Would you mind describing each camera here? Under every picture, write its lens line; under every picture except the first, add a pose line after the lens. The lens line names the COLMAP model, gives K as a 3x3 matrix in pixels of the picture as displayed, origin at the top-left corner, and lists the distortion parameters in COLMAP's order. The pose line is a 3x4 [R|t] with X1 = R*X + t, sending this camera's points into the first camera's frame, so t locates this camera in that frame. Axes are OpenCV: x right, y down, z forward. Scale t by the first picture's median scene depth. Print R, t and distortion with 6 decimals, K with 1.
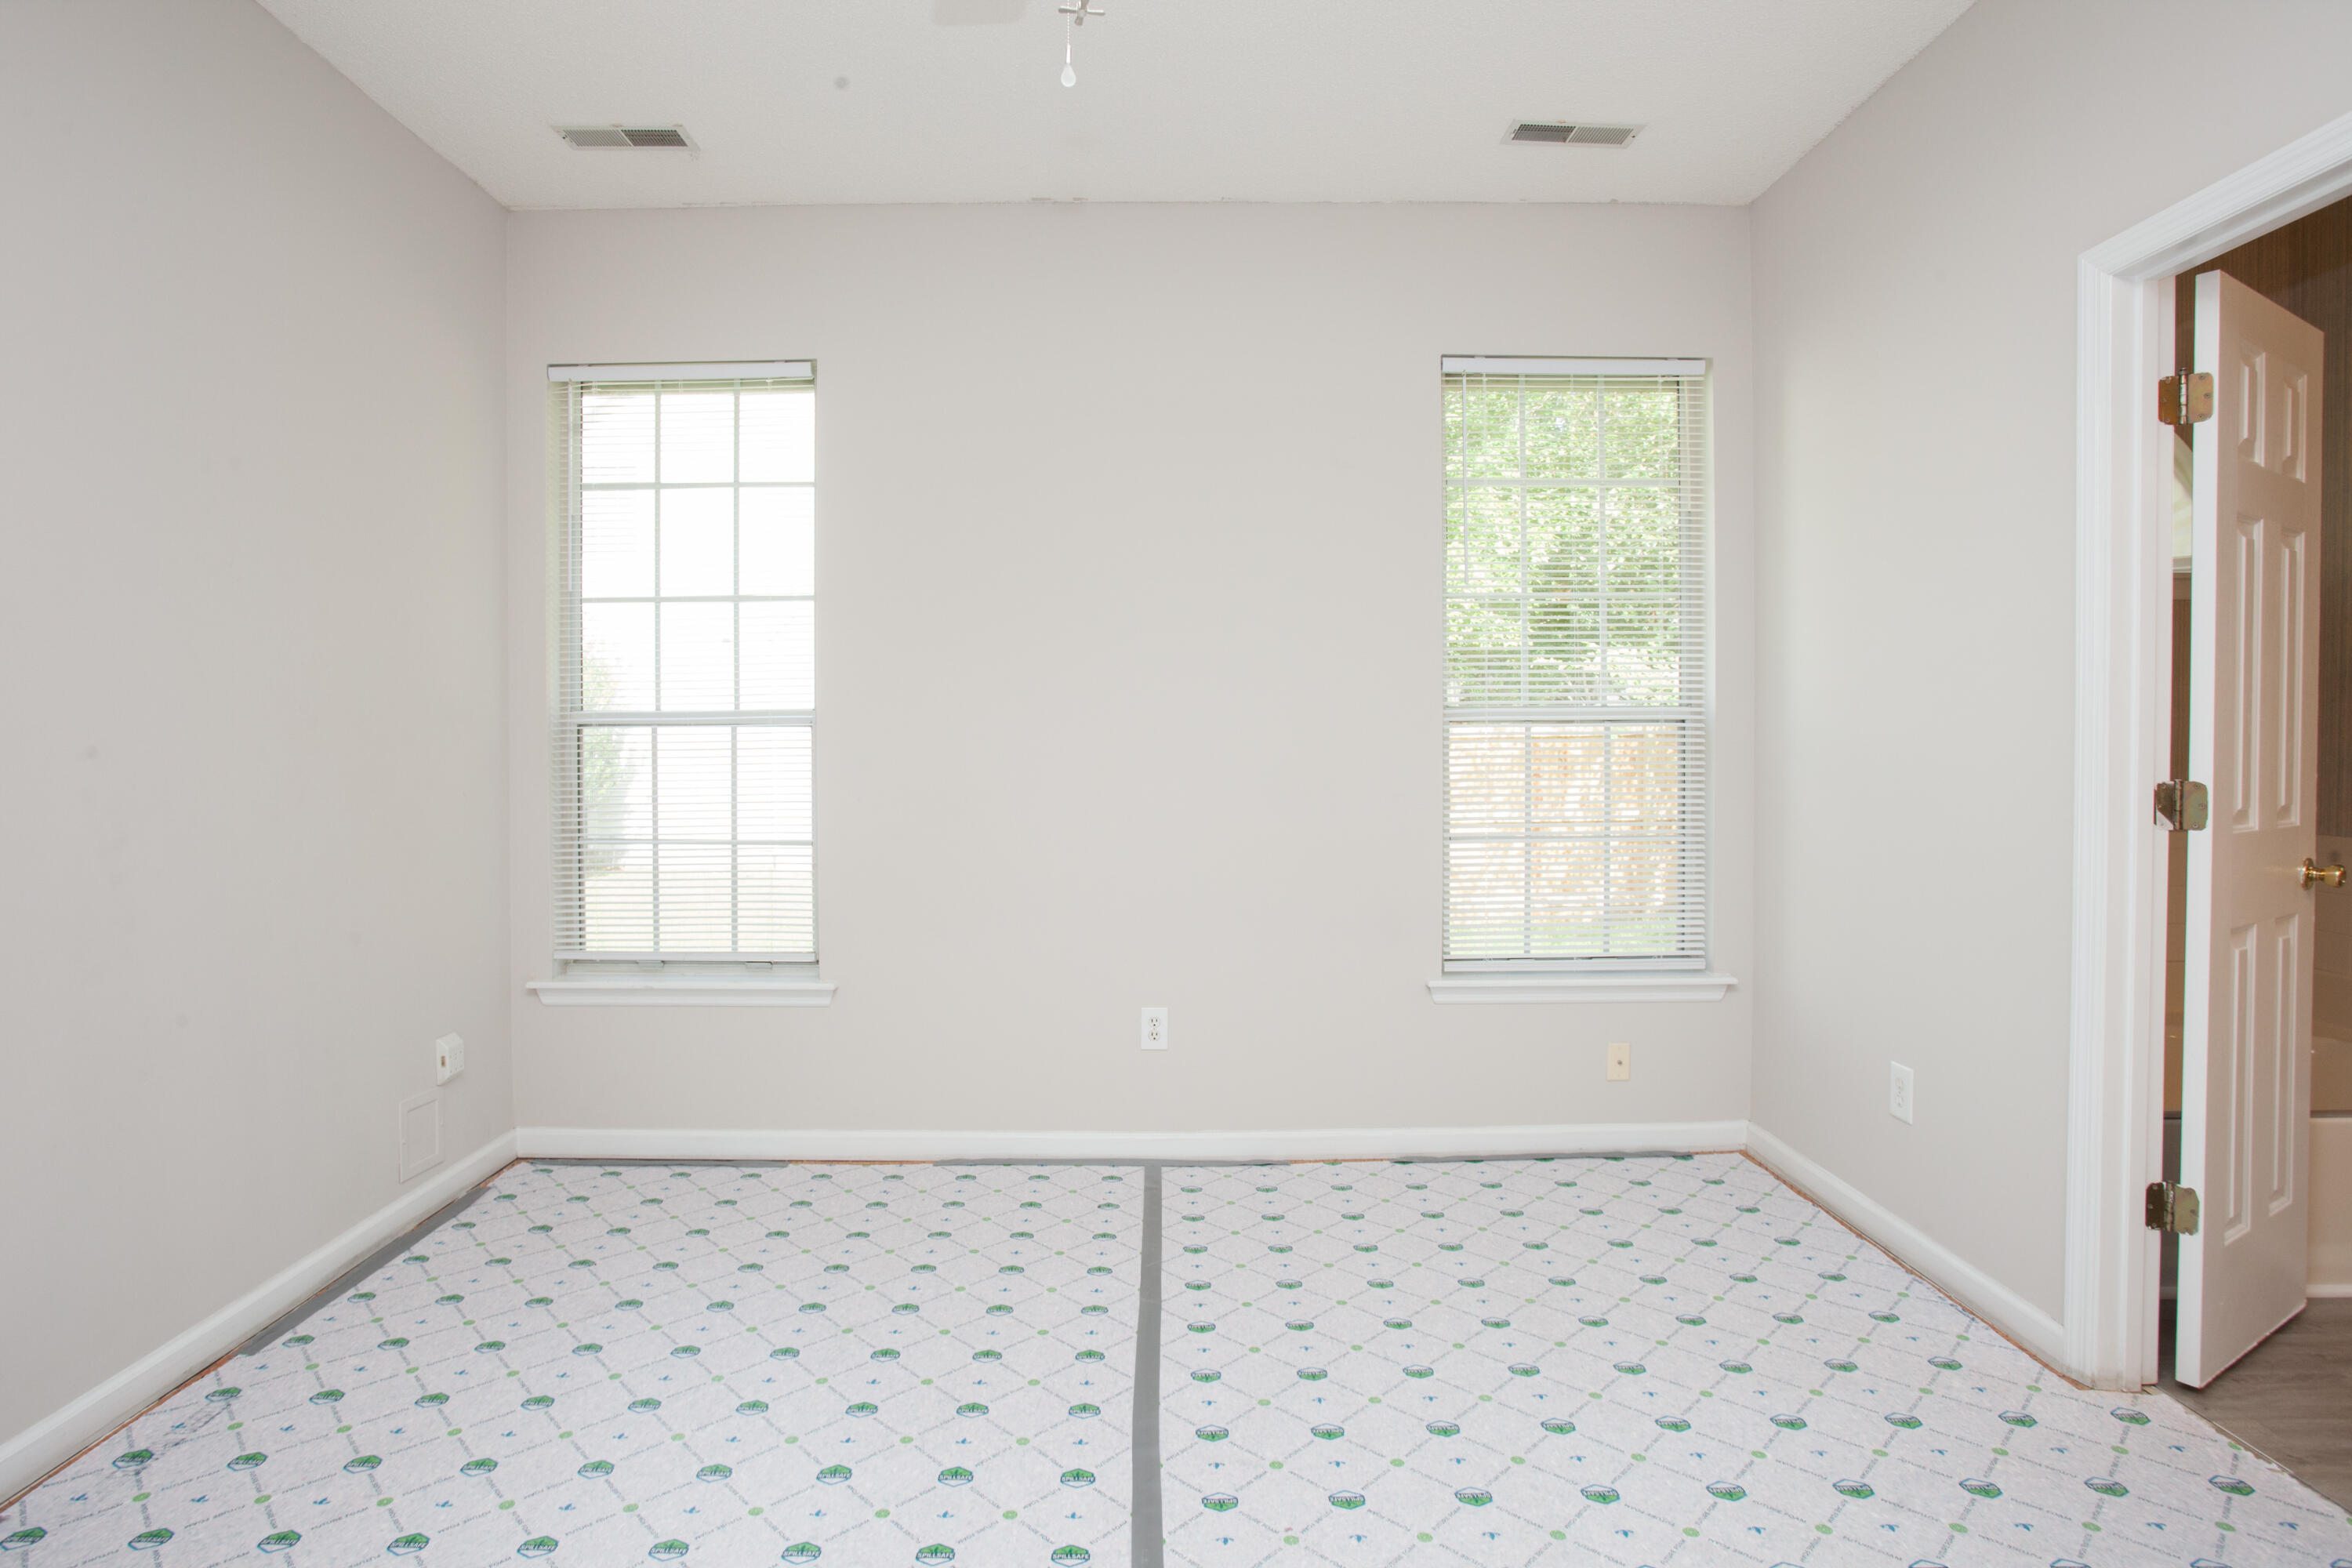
lens RADIAL K [[1249.5, 0, 1175.7], [0, 1249.5, 771.8], [0, 0, 1]] dist [-0.077711, 0.039810]
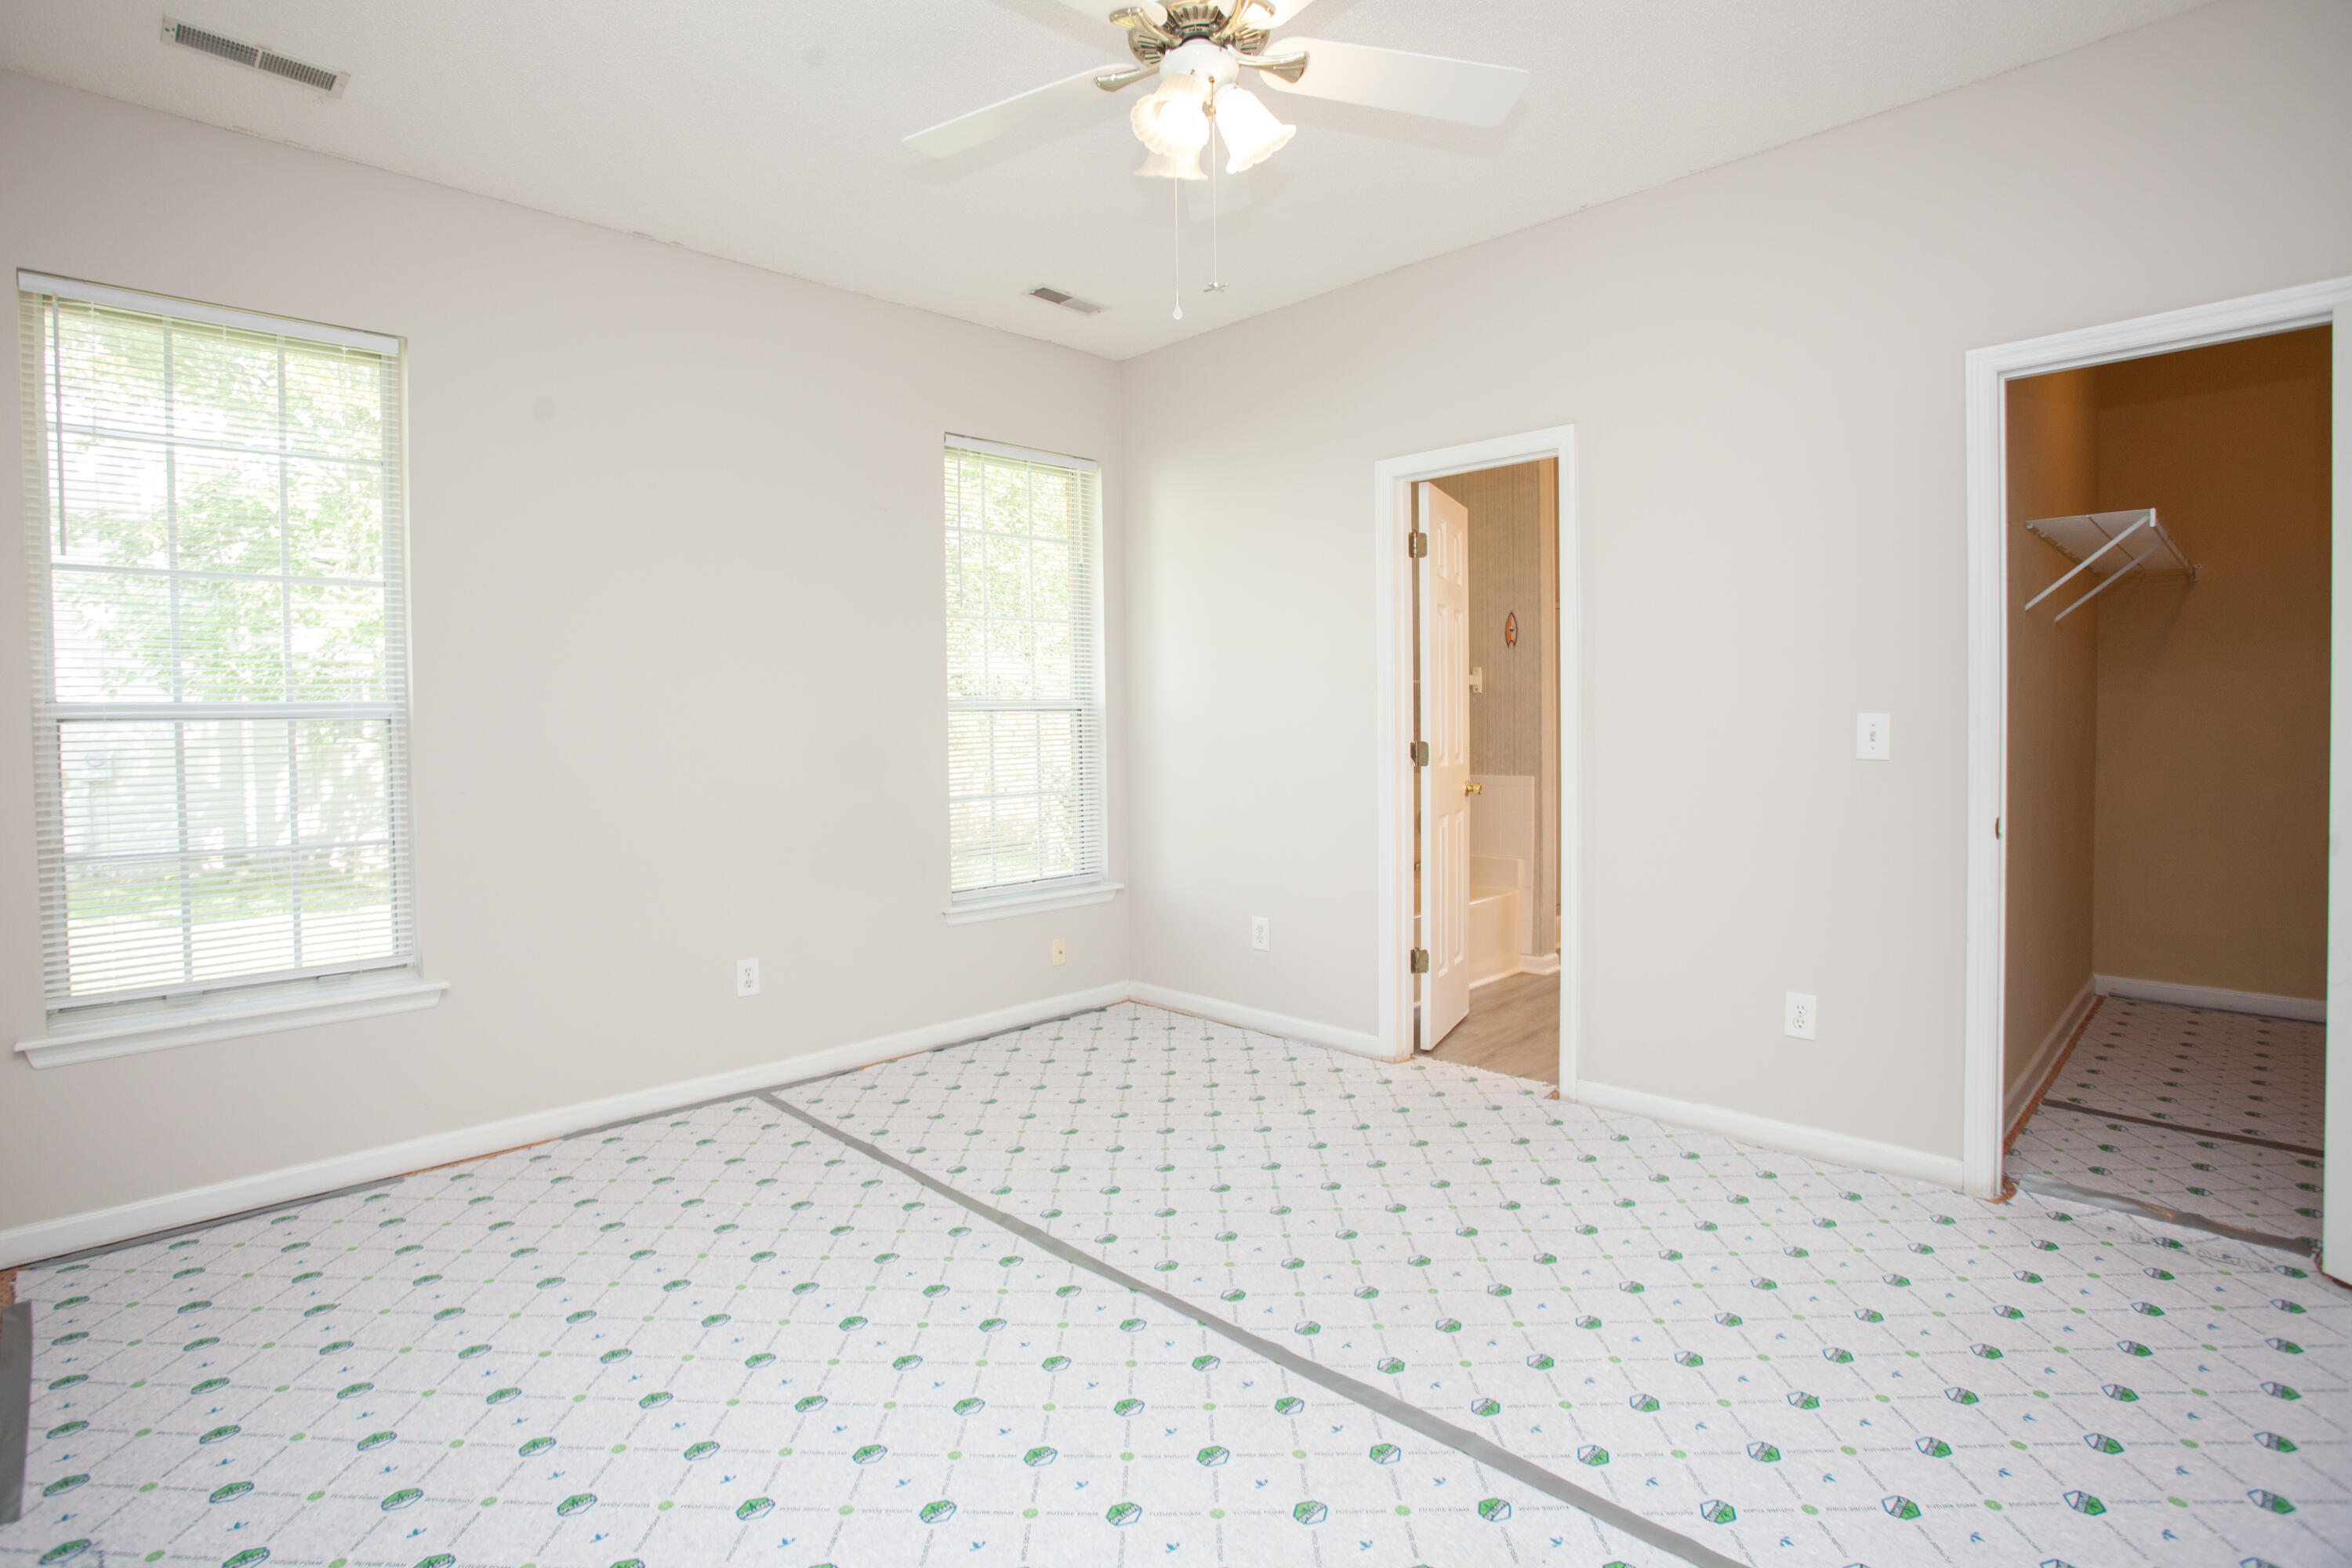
lens RADIAL K [[1130.6, 0, 1159.5], [0, 1130.6, 757.2], [0, 0, 1]] dist [-0.068944, 0.024614]
pose [[0.725096, -0.030296, 0.687981, -0.543892], [0.028216, 0.999500, 0.014277, -0.003376], [-0.688070, 0.009060, 0.725588, -0.023708]]
